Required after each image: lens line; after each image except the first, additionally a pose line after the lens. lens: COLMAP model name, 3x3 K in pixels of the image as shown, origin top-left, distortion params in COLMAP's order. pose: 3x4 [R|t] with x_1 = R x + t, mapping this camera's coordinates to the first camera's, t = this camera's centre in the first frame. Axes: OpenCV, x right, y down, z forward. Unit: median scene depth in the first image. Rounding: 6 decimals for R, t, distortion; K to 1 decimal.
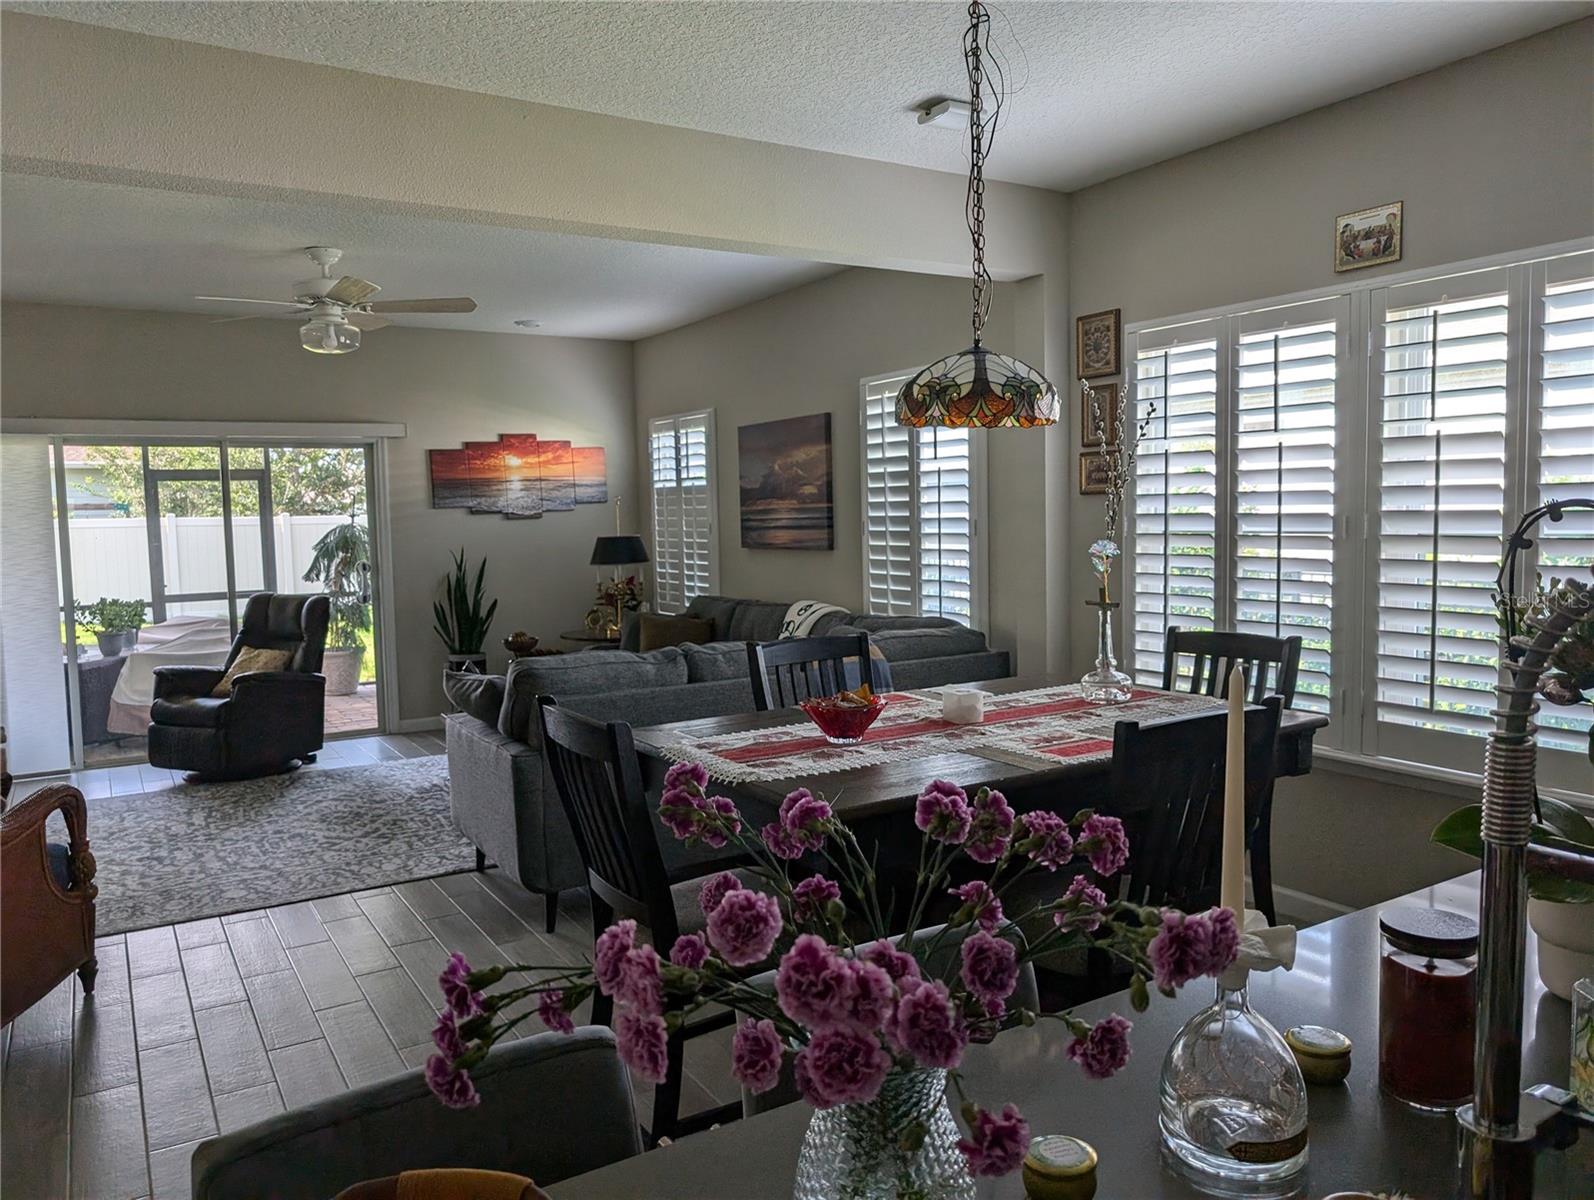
lens RADIAL K [[1146.9, 0, 804.6], [0, 1146.9, 597.9], [0, 0, 1]] dist [0.020495, -0.021604]
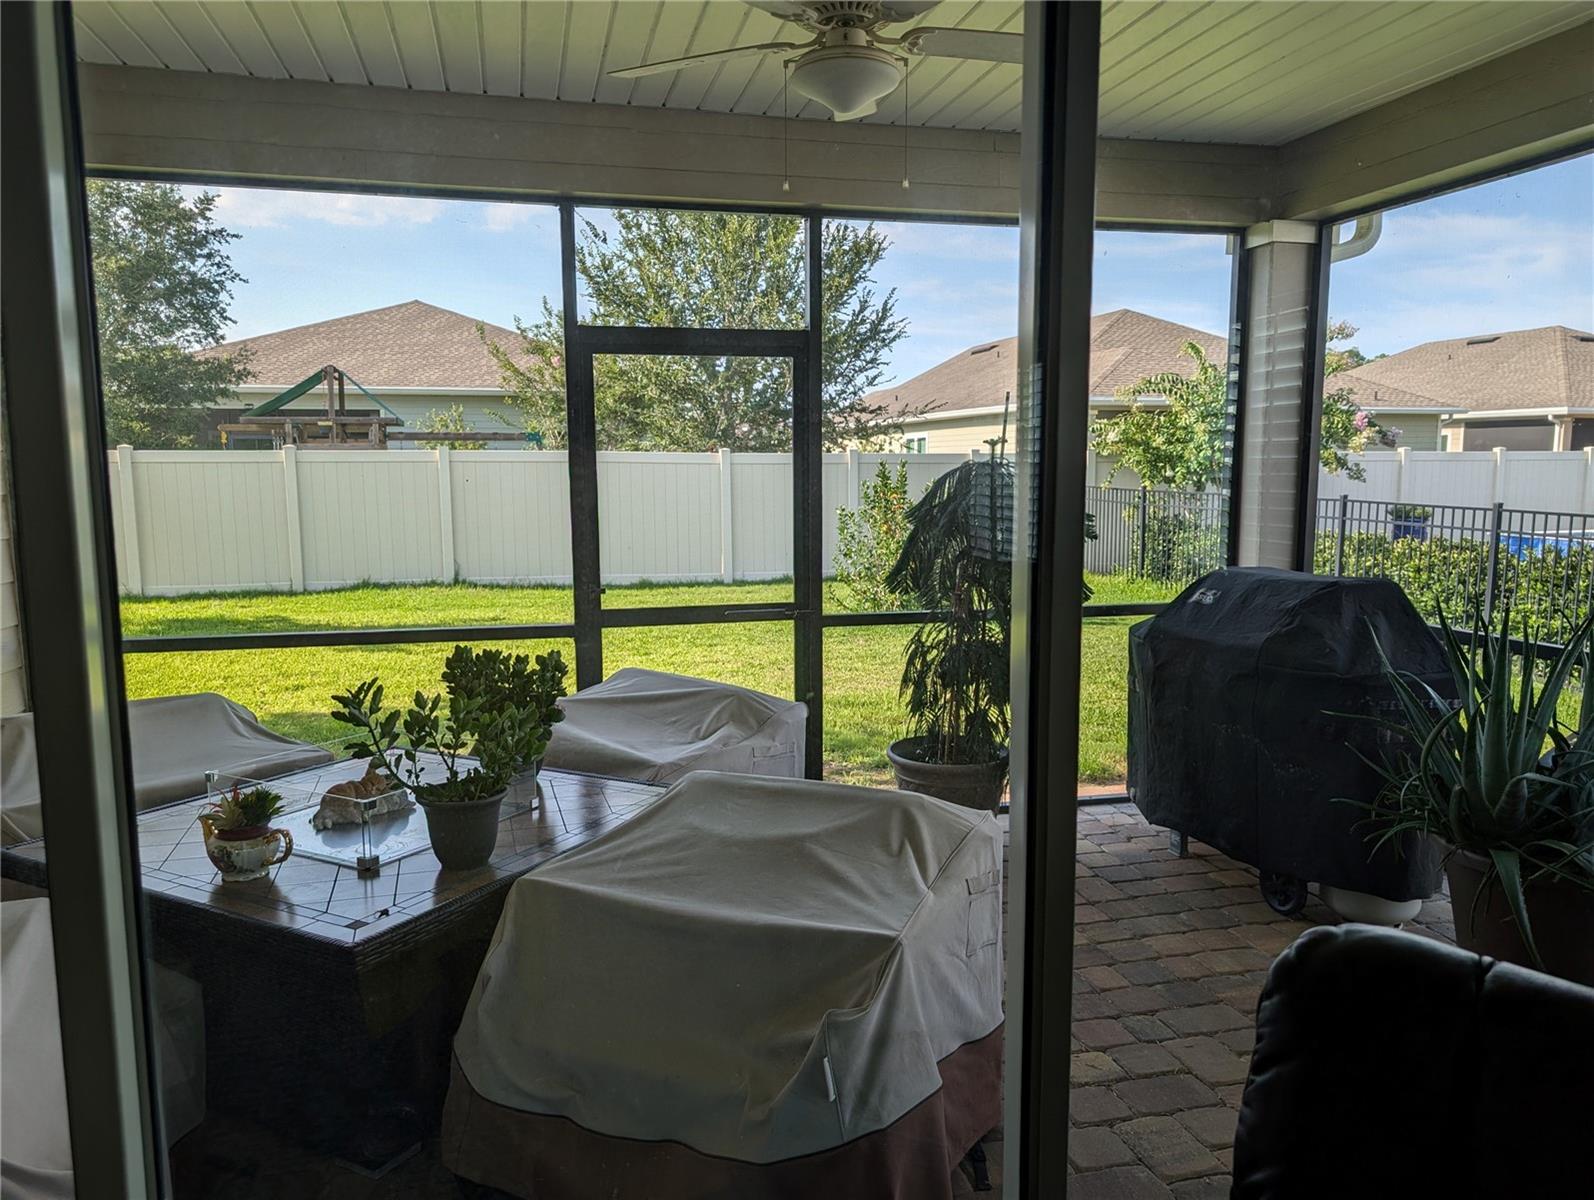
lens RADIAL K [[1146.9, 0, 800.2], [0, 1146.9, 607.4], [0, 0, 1]] dist [0.020495, -0.021604]
pose [[0.951502, 0.058697, -0.301992, -0.526439], [-0.042647, 0.997318, 0.059475, -0.050909], [0.304673, -0.043711, 0.951453, 0.908242]]
